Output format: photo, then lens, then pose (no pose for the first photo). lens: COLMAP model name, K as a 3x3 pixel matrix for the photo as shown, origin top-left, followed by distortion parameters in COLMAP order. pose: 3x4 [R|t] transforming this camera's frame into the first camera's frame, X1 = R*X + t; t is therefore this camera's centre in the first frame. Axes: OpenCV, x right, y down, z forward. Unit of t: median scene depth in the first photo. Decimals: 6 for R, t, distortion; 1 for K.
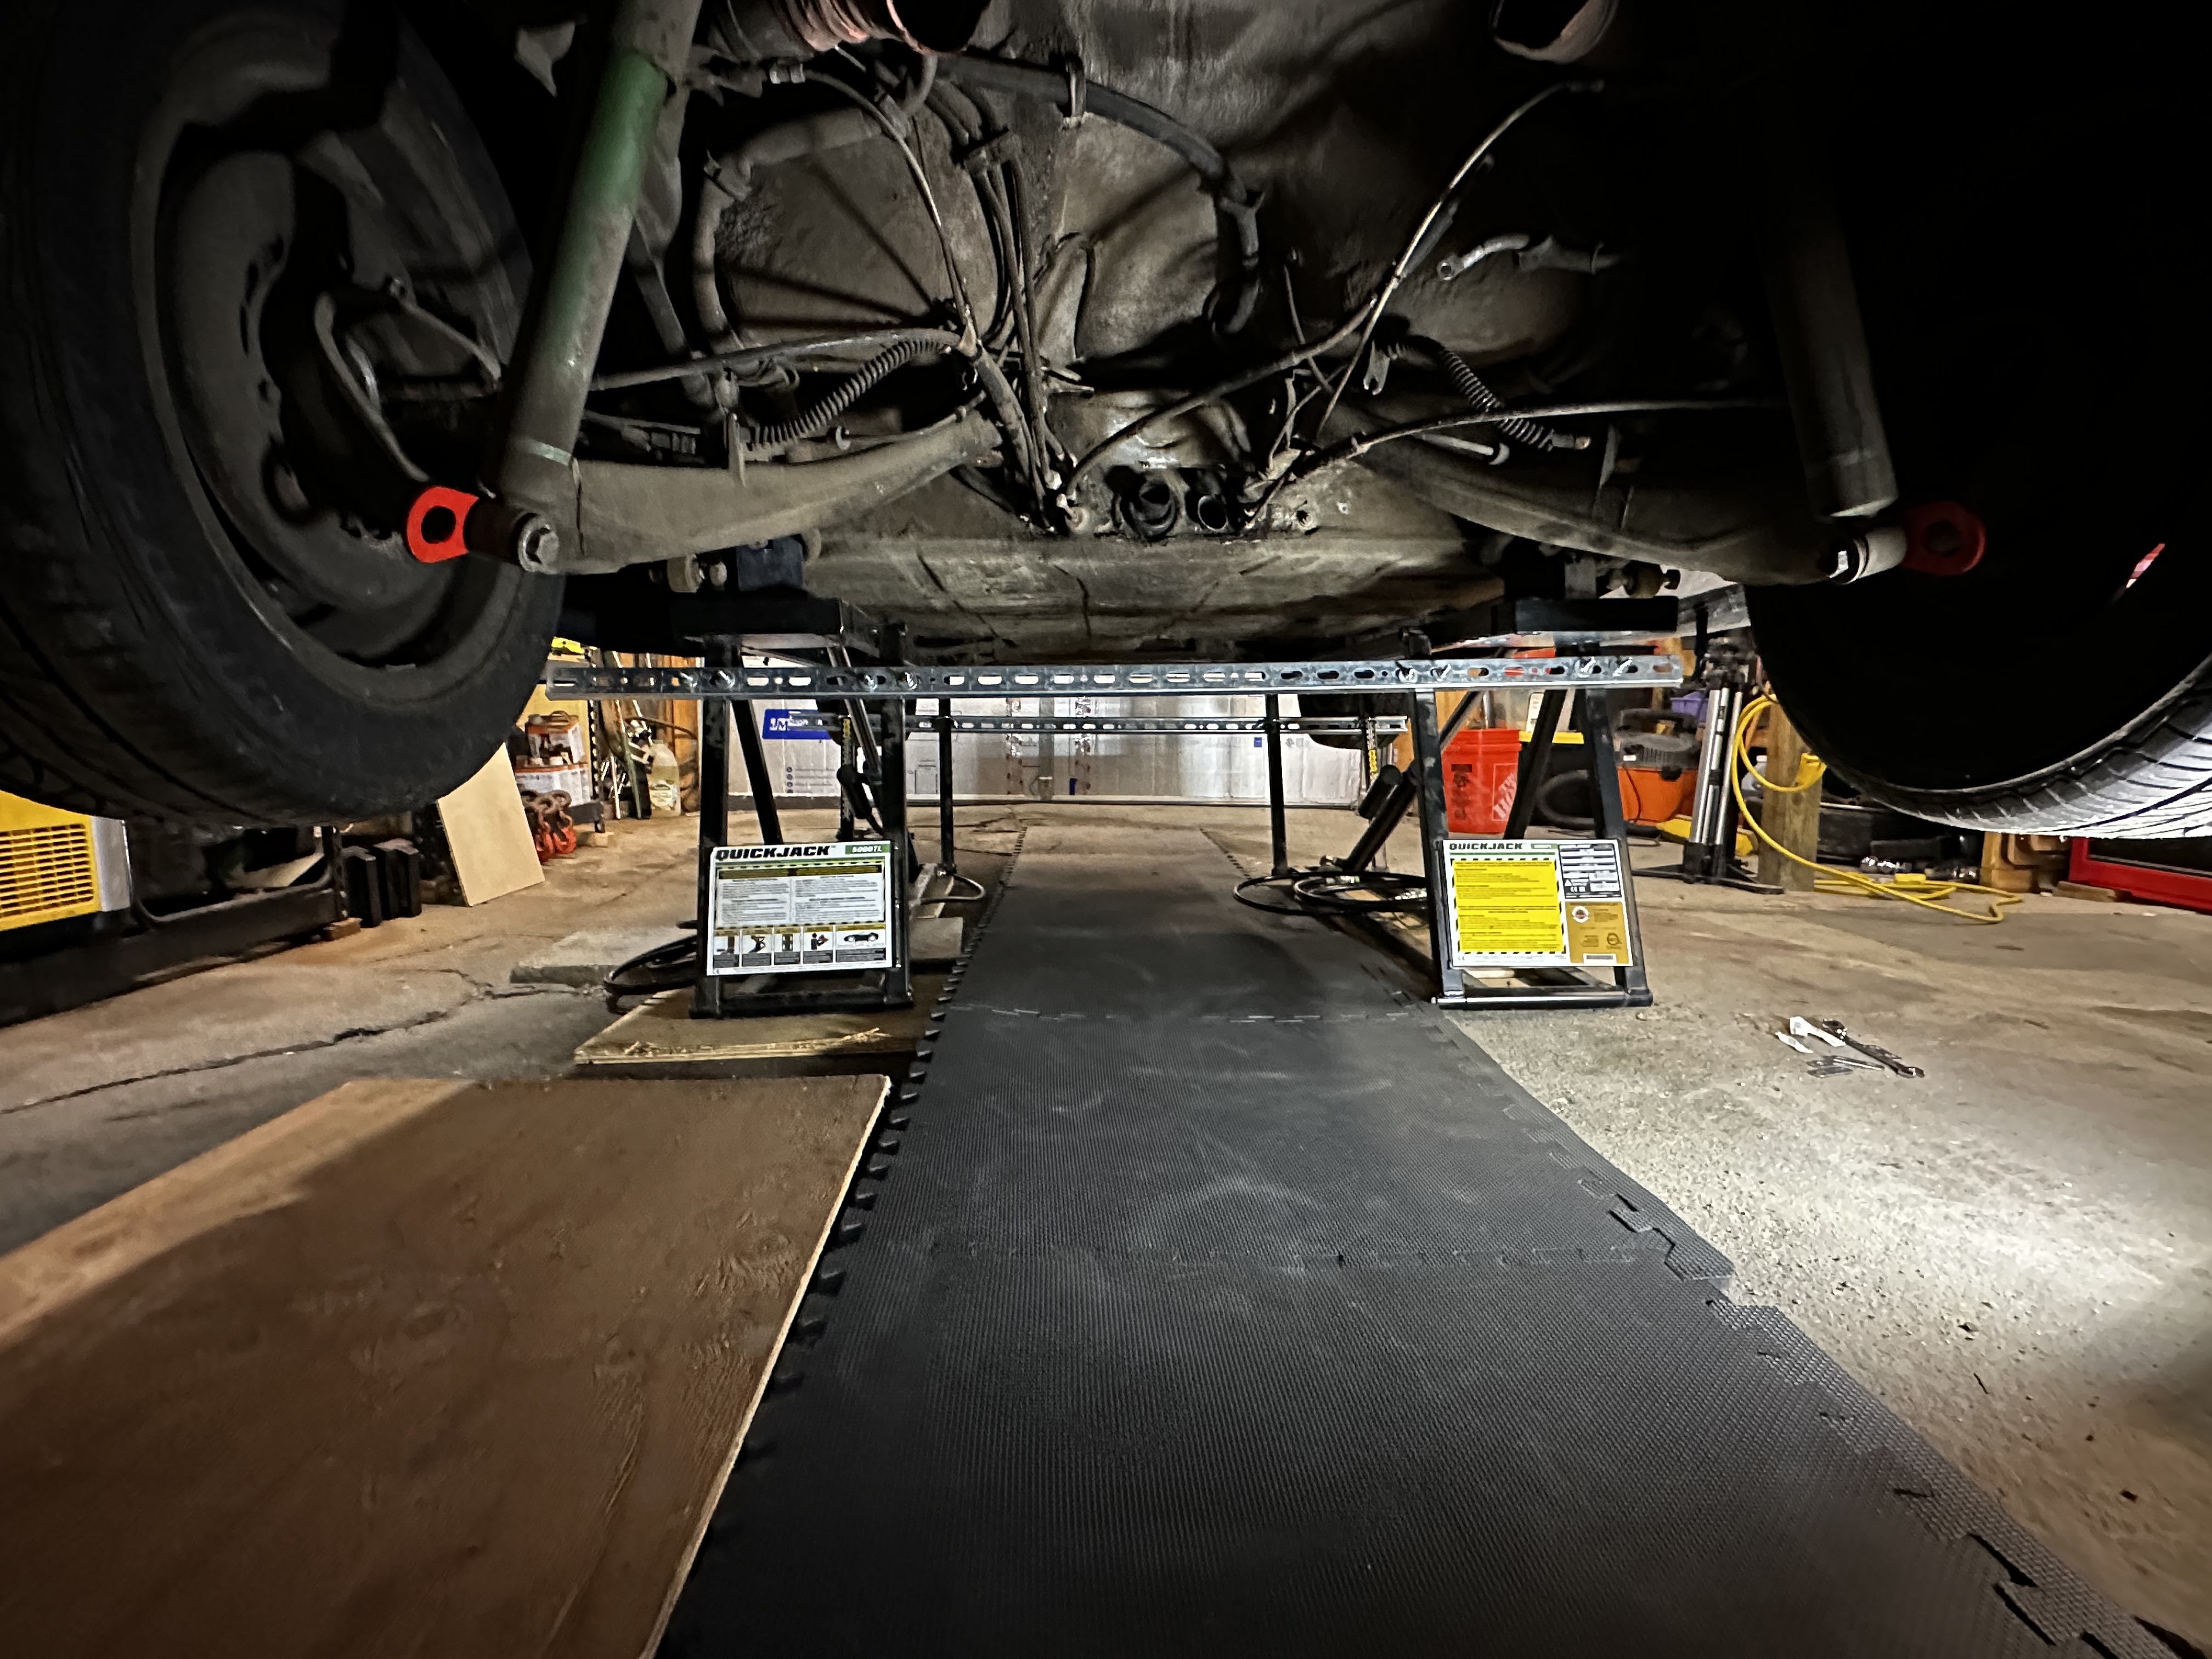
lens RADIAL K [[1077.9, 0, 1106.0], [0, 1077.9, 829.5], [0, 0, 1]] dist [0.002897, -0.000086]
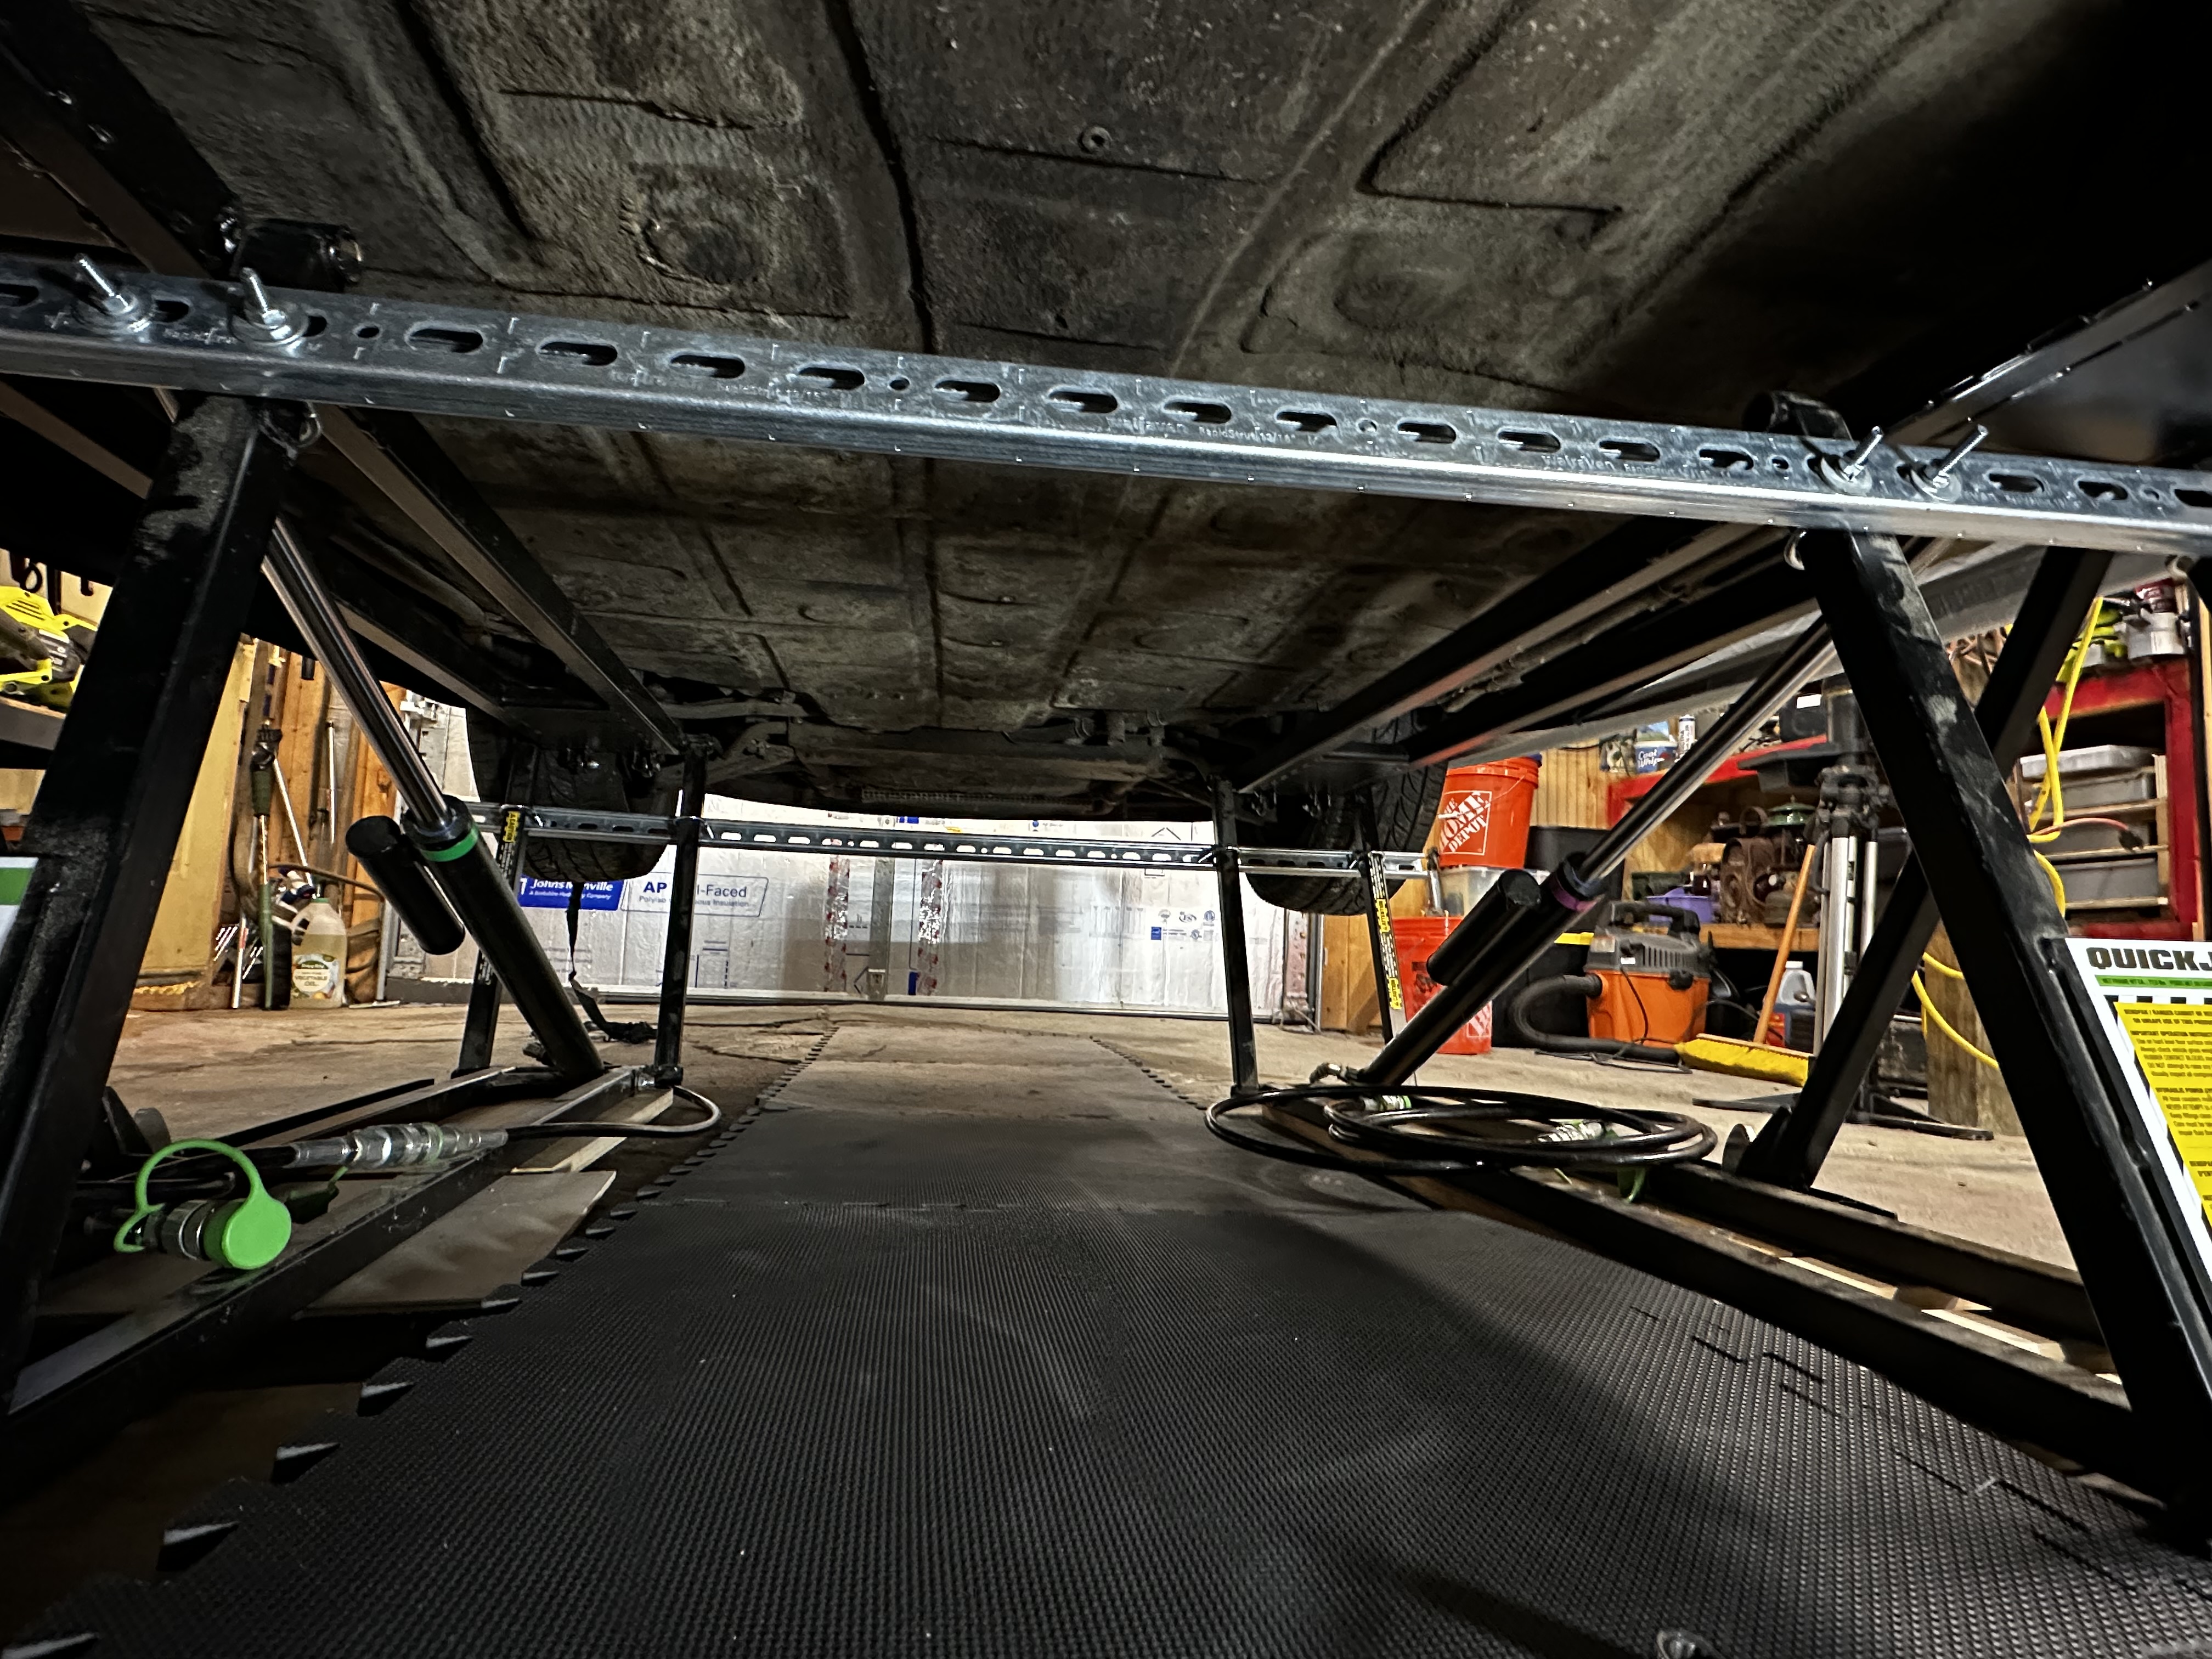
lens RADIAL K [[1112.9, 0, 1101.7], [0, 1112.9, 837.4], [0, 0, 1]] dist [-0.001064, -0.001021]
pose [[0.991657, 0.044115, 0.121122, 0.002203], [-0.018874, 0.979180, -0.202115, 0.028226], [-0.127517, 0.198142, 0.971843, 0.398828]]
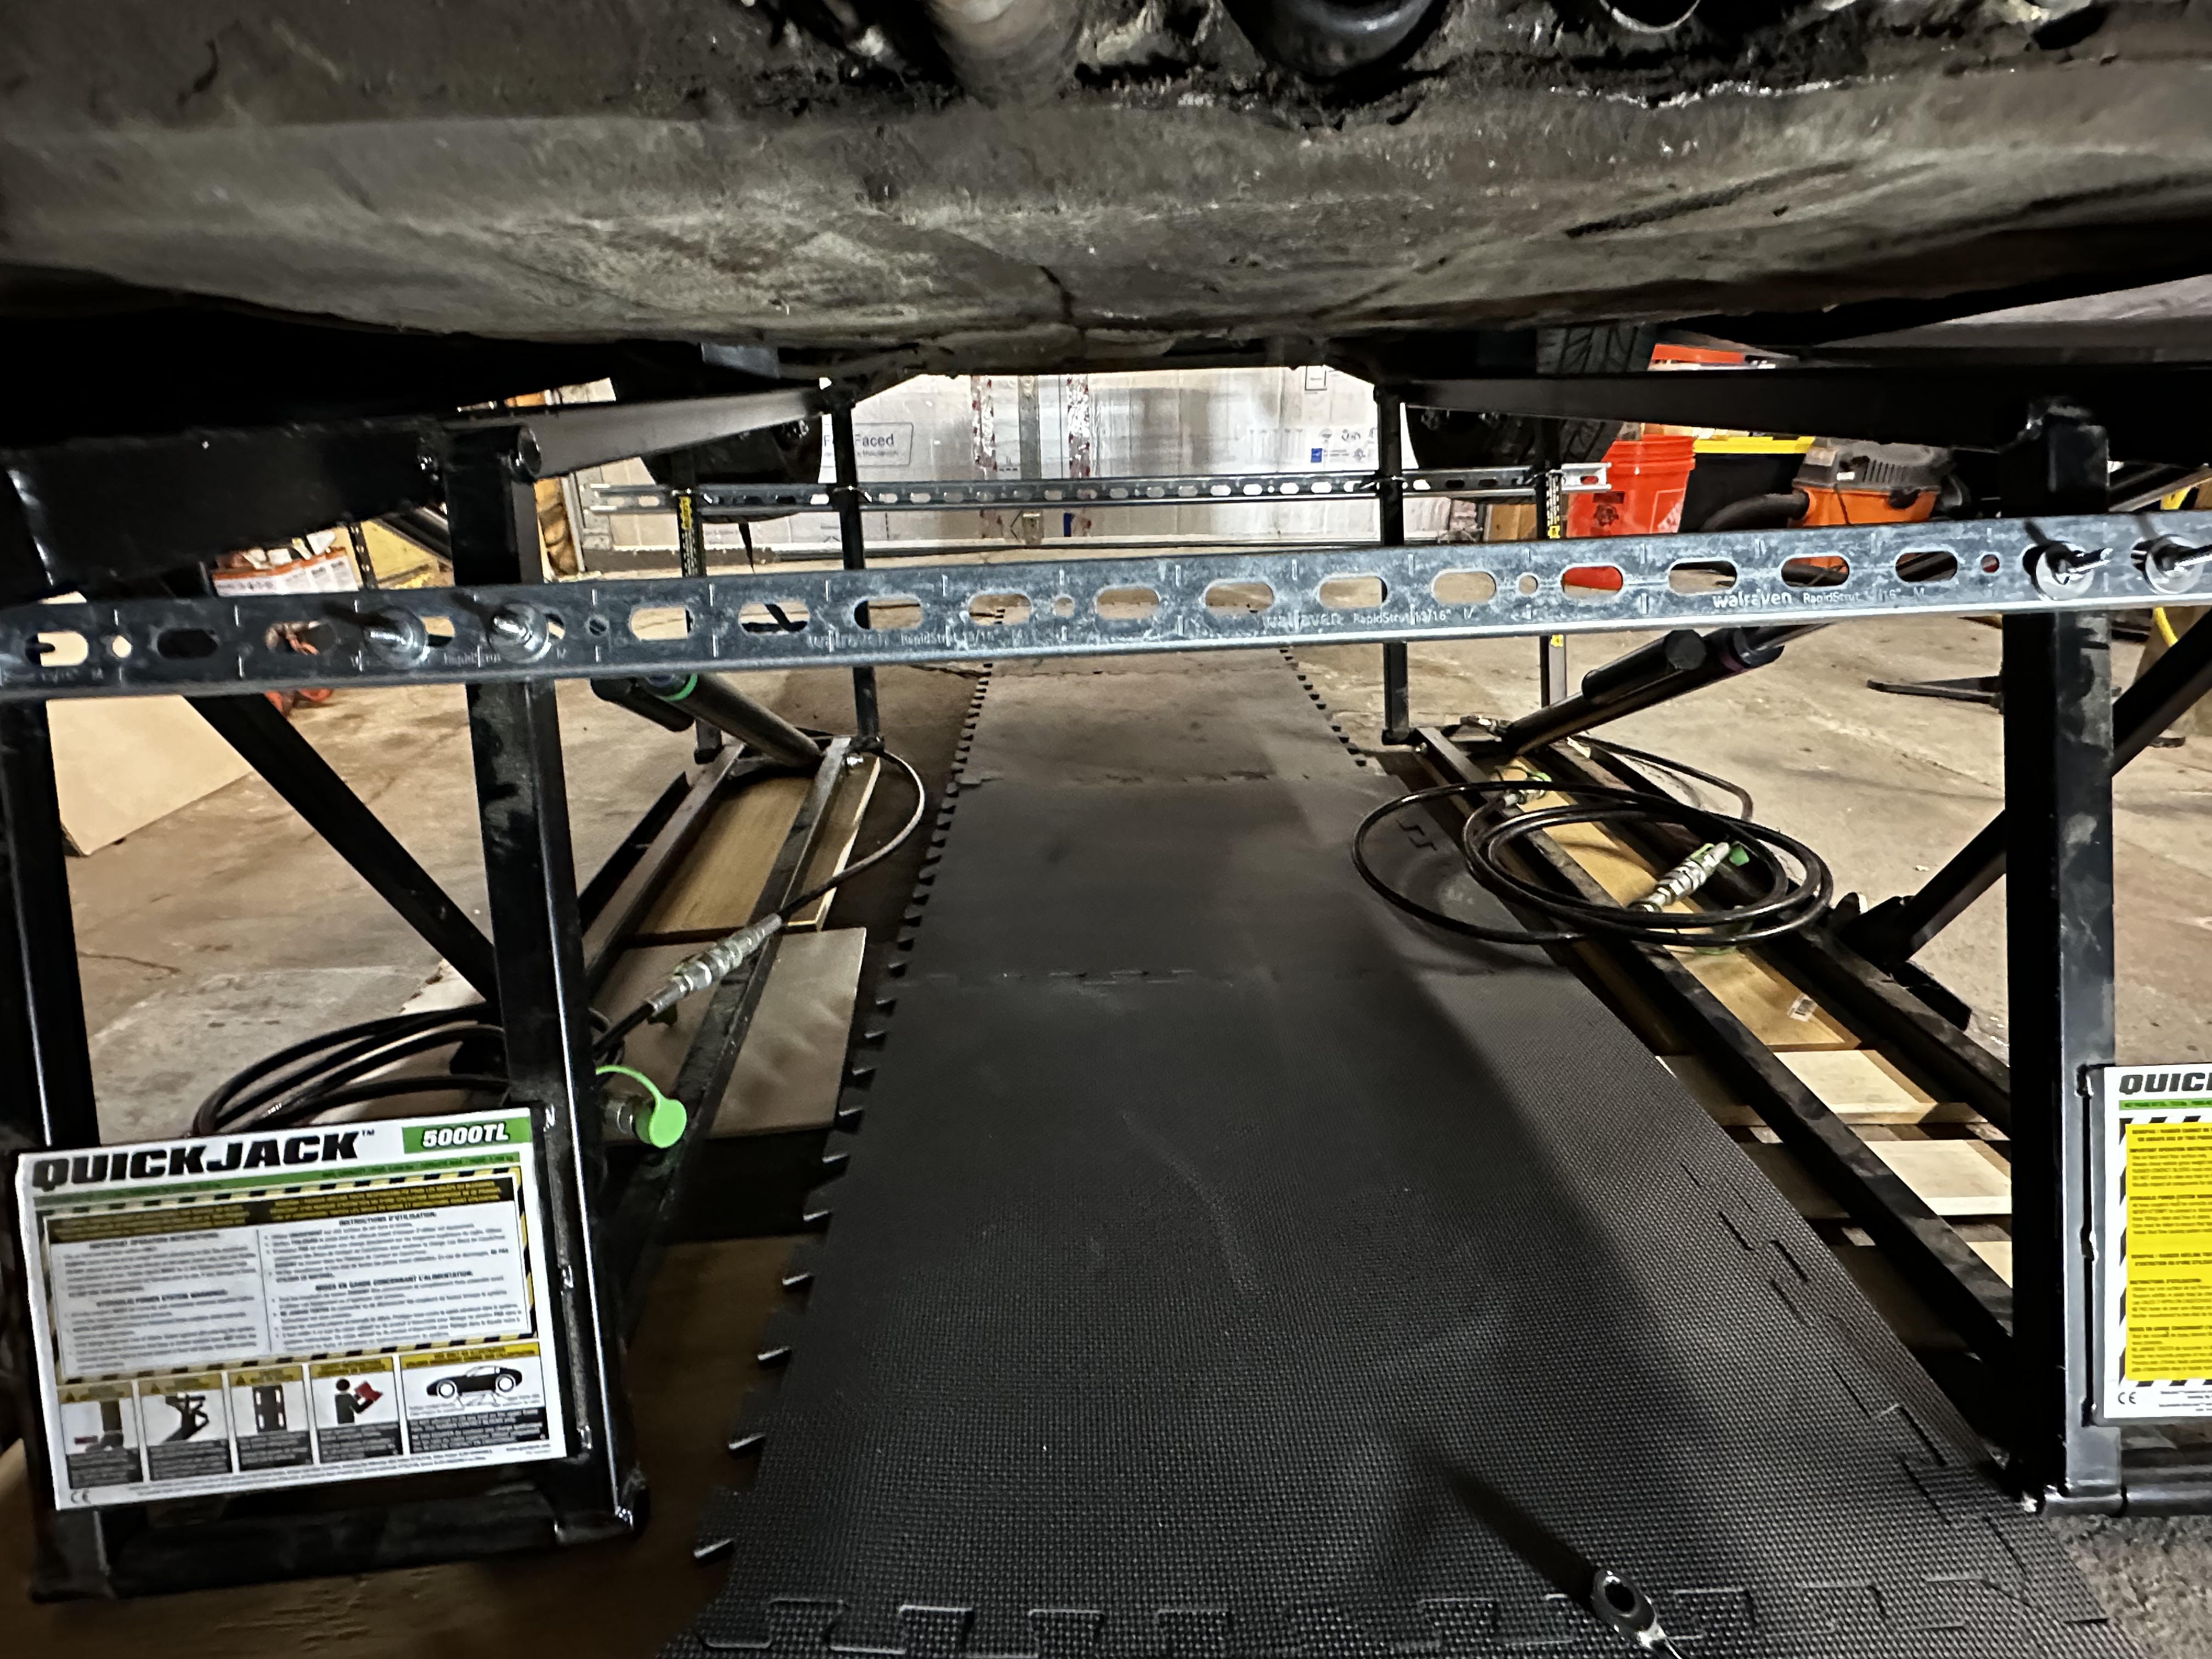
lens RADIAL K [[1112.9, 0, 1101.7], [0, 1112.9, 837.4], [0, 0, 1]] dist [-0.001064, -0.001021]
pose [[0.999657, -0.022495, -0.013446, -0.003469], [0.025374, 0.959118, 0.281868, -0.094326], [0.006556, -0.282112, 0.959359, 0.370517]]
